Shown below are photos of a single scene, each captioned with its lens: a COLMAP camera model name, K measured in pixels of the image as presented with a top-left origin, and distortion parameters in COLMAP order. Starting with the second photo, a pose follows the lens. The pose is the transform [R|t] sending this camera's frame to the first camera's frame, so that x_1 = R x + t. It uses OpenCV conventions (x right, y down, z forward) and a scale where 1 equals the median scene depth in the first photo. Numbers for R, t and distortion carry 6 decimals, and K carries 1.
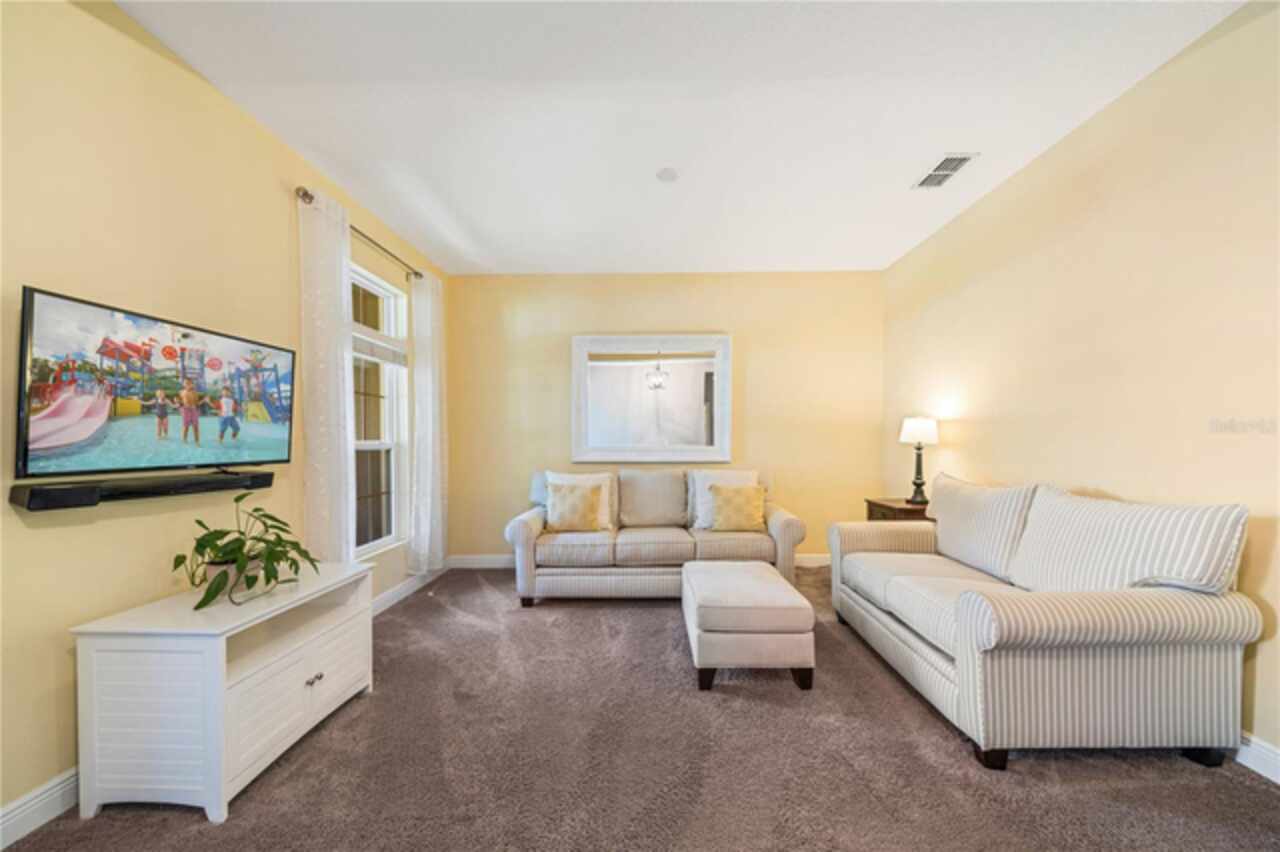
lens RADIAL K [[446.9, 0, 641.3], [0, 446.9, 430.6], [0, 0, 1]] dist [-0.004926, -0.000091]
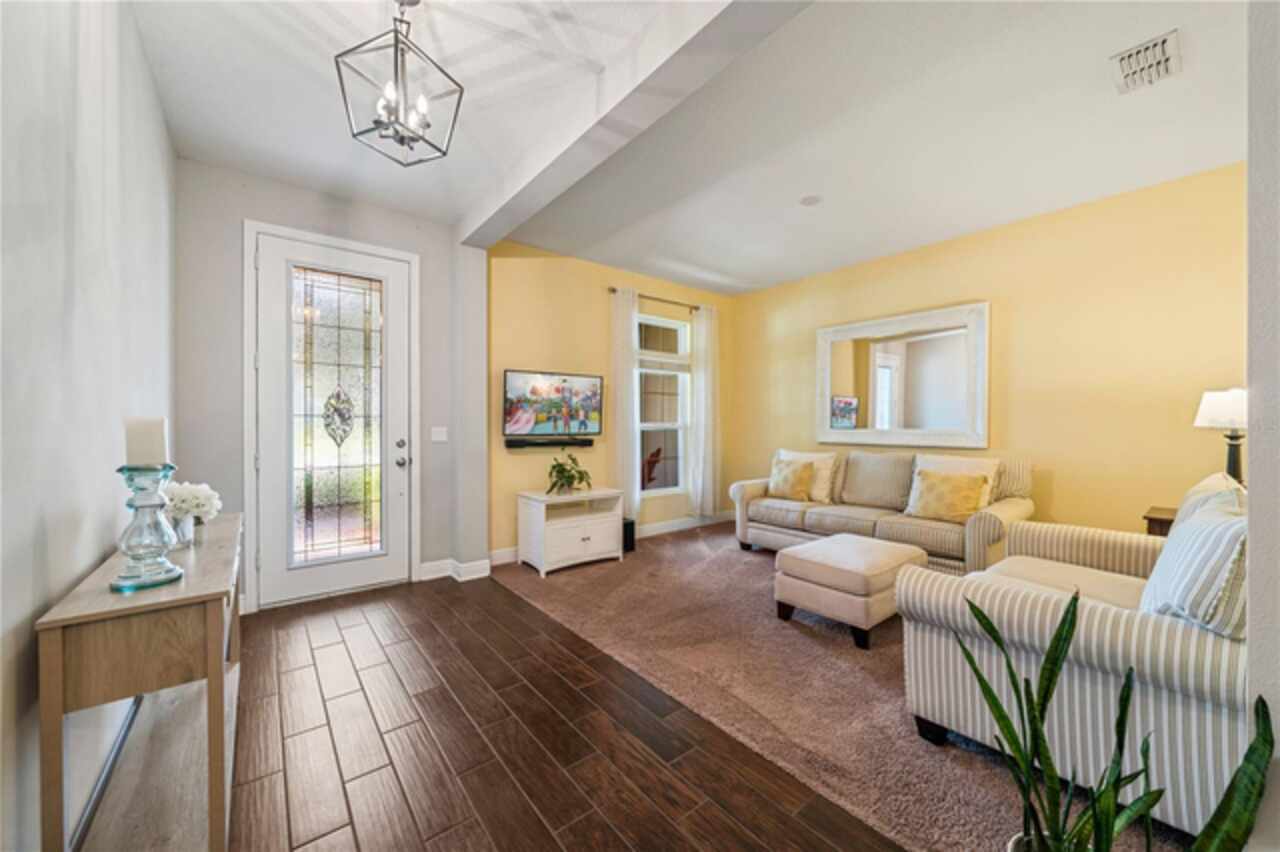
lens RADIAL K [[474.1, 0, 663.9], [0, 474.1, 406.2], [0, 0, 1]] dist [-0.000281, -0.000025]
pose [[0.663210, -0.024855, -0.748021, 0.686975], [0.014874, 0.999689, -0.020030, -0.004719], [0.748286, 0.002158, 0.663373, -0.113183]]
